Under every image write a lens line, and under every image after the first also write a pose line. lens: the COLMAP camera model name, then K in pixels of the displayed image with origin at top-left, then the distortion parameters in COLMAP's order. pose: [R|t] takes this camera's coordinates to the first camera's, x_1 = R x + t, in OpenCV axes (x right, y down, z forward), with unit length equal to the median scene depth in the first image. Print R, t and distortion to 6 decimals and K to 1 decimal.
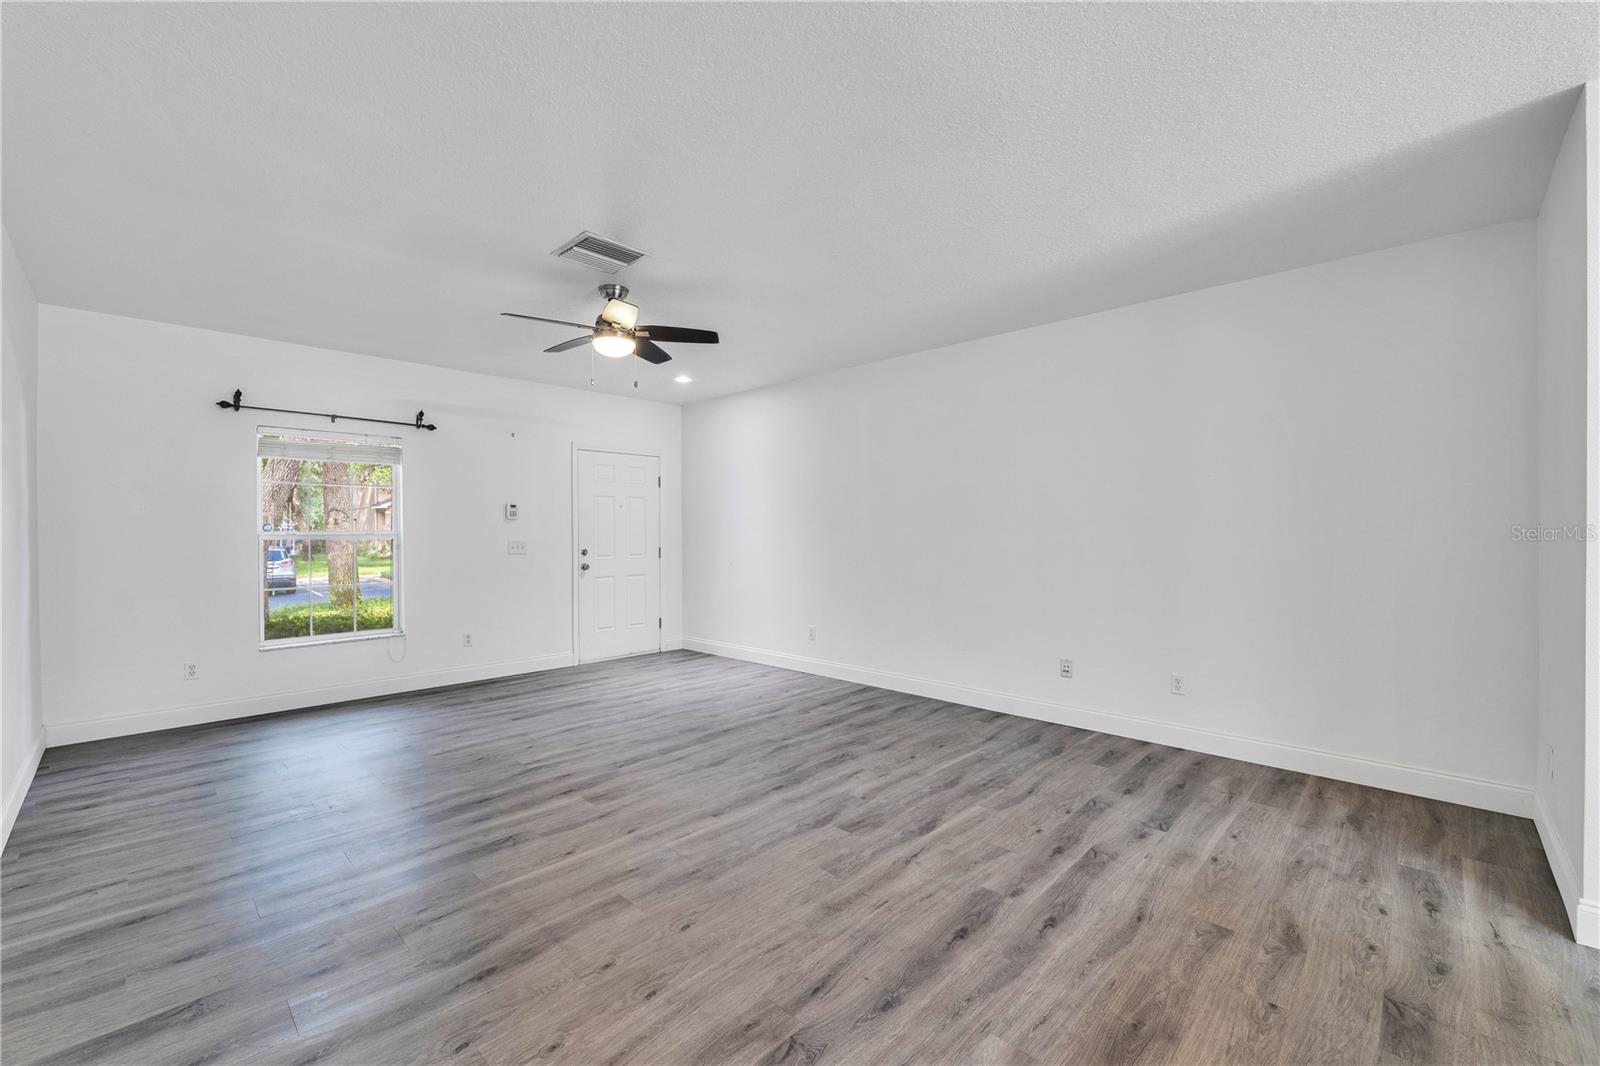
lens RADIAL K [[655.8, 0, 802.3], [0, 655.8, 523.5], [0, 0, 1]] dist [-0.001593, -0.000172]
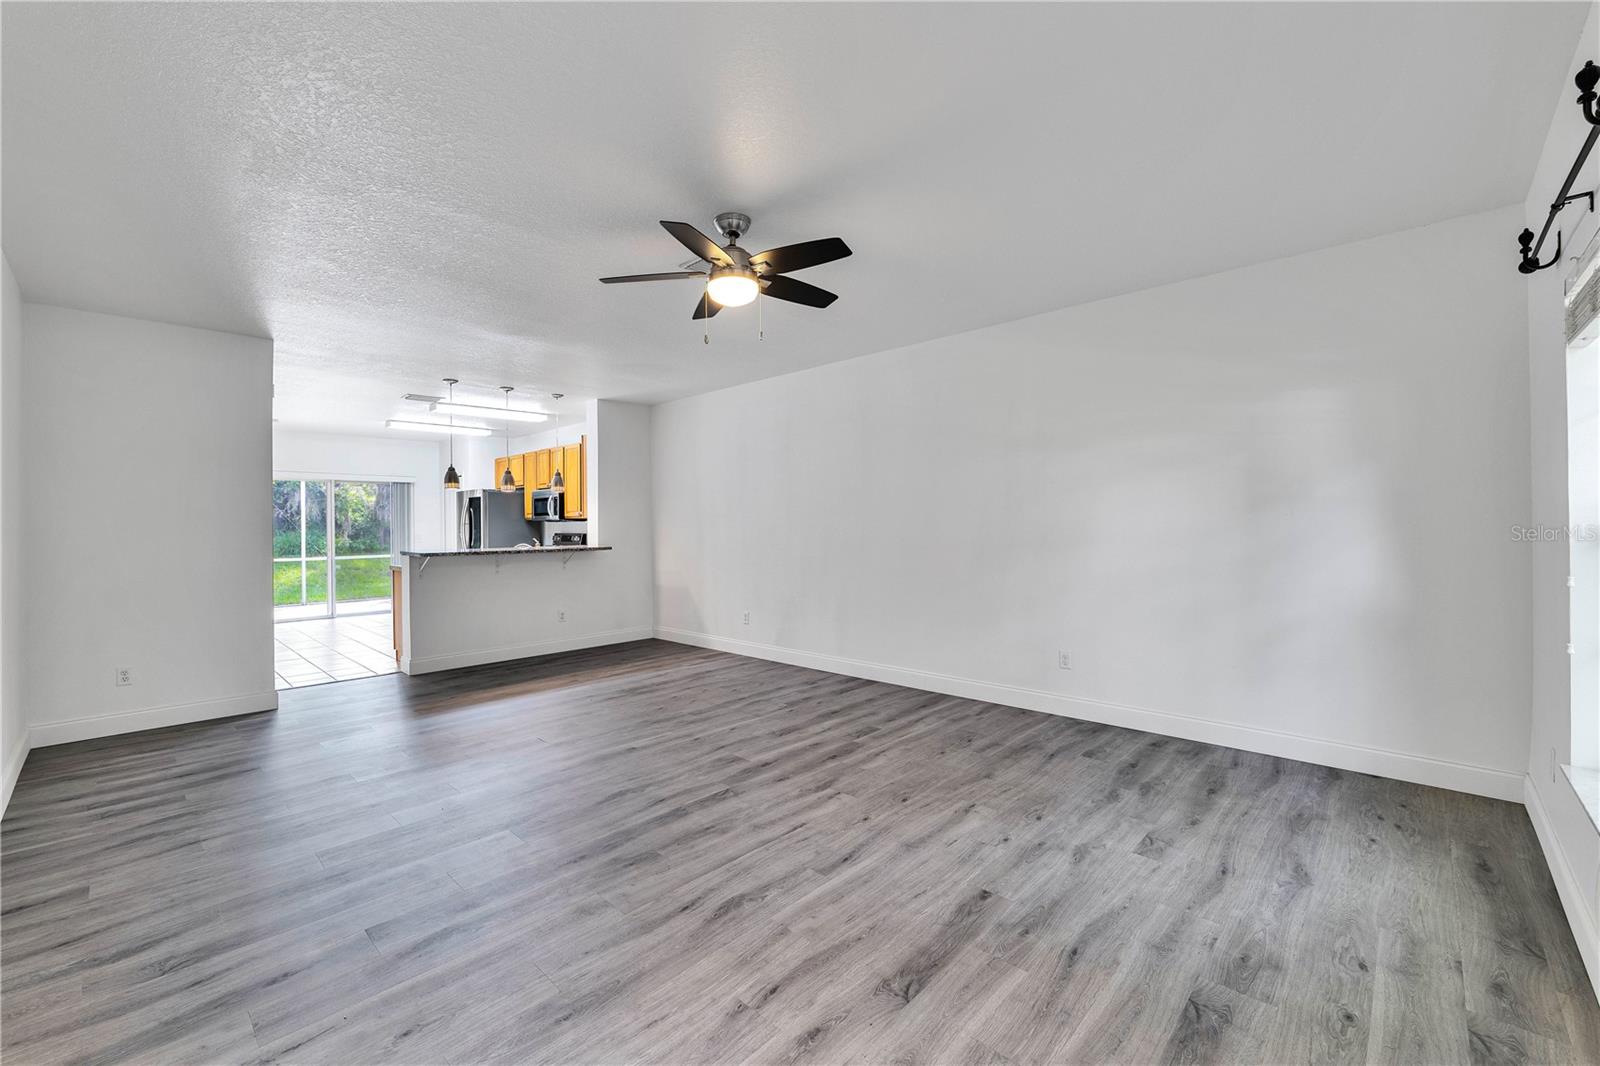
lens RADIAL K [[655.8, 0, 802.3], [0, 655.8, 523.5], [0, 0, 1]] dist [-0.001593, -0.000172]
pose [[-0.999747, 0.018131, -0.013317, -0.410153], [0.018264, 0.999784, -0.009923, 0.024503], [0.013134, -0.010164, -0.999862, 2.076902]]
